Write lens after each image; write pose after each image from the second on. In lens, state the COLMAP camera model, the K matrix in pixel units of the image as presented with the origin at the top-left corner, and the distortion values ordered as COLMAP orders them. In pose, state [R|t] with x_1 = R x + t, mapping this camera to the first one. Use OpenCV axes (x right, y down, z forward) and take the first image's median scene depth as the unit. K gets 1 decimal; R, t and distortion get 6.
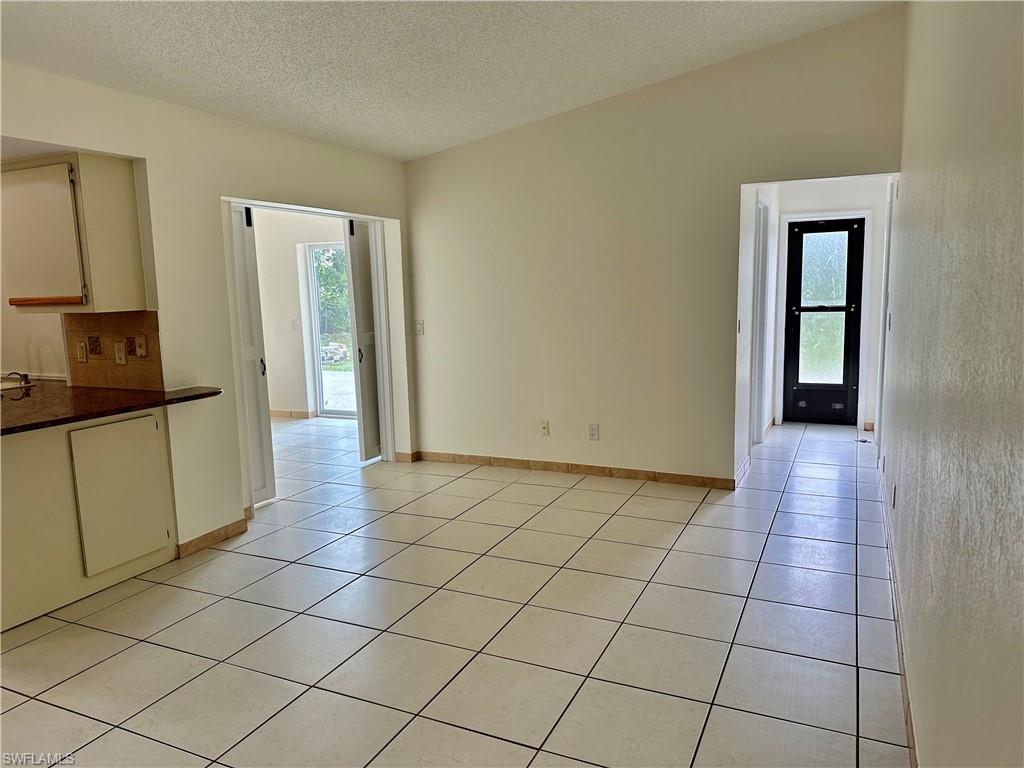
lens RADIAL K [[715.0, 0, 536.2], [0, 715.0, 385.5], [0, 0, 1]] dist [0.040827, -0.067171]
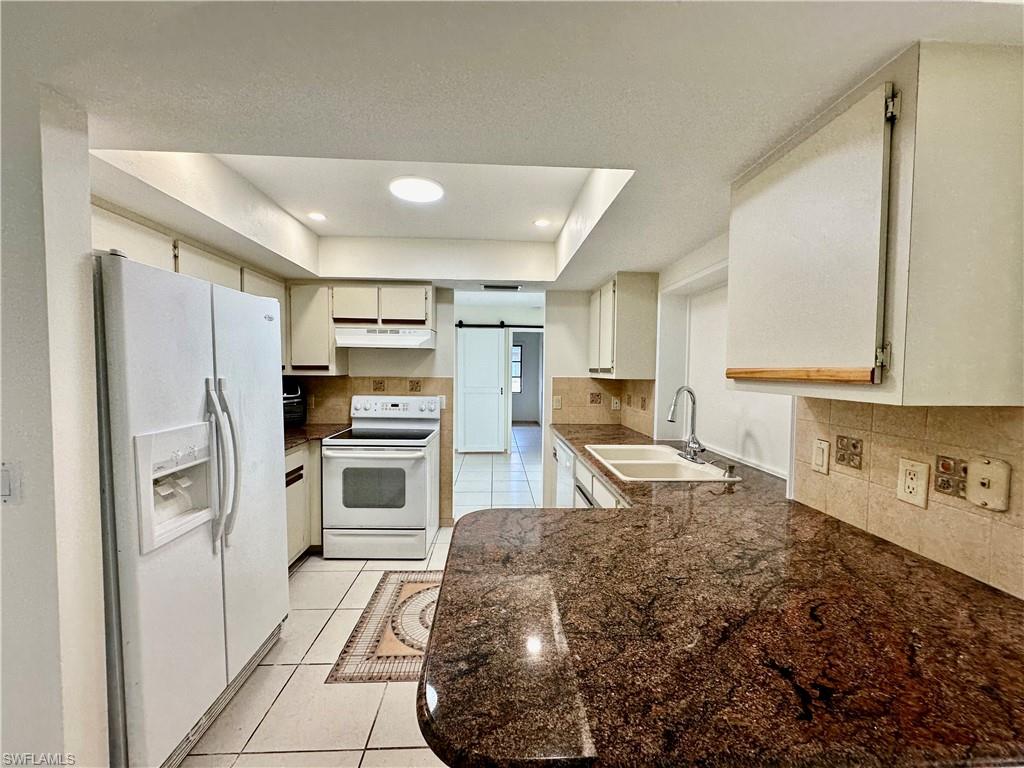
lens RADIAL K [[404.1, 0, 518.2], [0, 404.1, 387.3], [0, 0, 1]] dist [-0.002435, 0.001119]
pose [[0.451068, 0.067967, -0.889898, -0.409721], [-0.143851, 0.989596, 0.002667, -0.064784], [0.880821, 0.126810, 0.456152, 0.553161]]
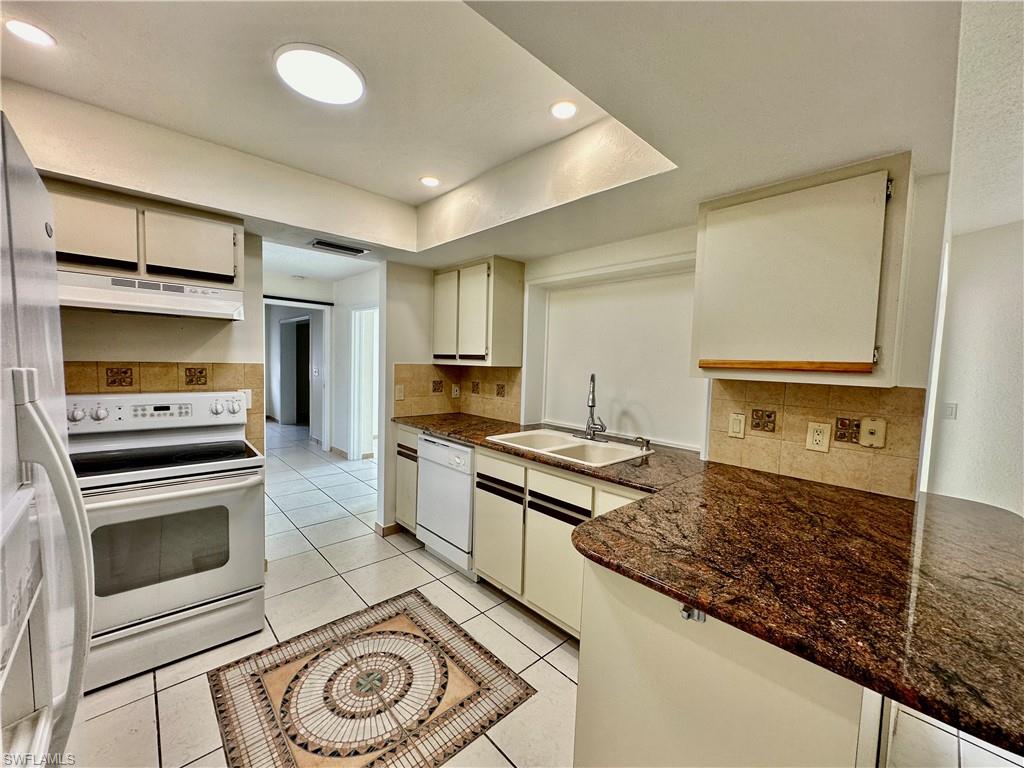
lens RADIAL K [[404.1, 0, 507.7], [0, 404.1, 385.4], [0, 0, 1]] dist [-0.002435, 0.001119]
pose [[0.915583, 0.074357, -0.395194, -0.650004], [-0.103670, 0.993182, -0.053313, -0.037336], [0.388535, 0.089783, 0.917049, 0.415377]]
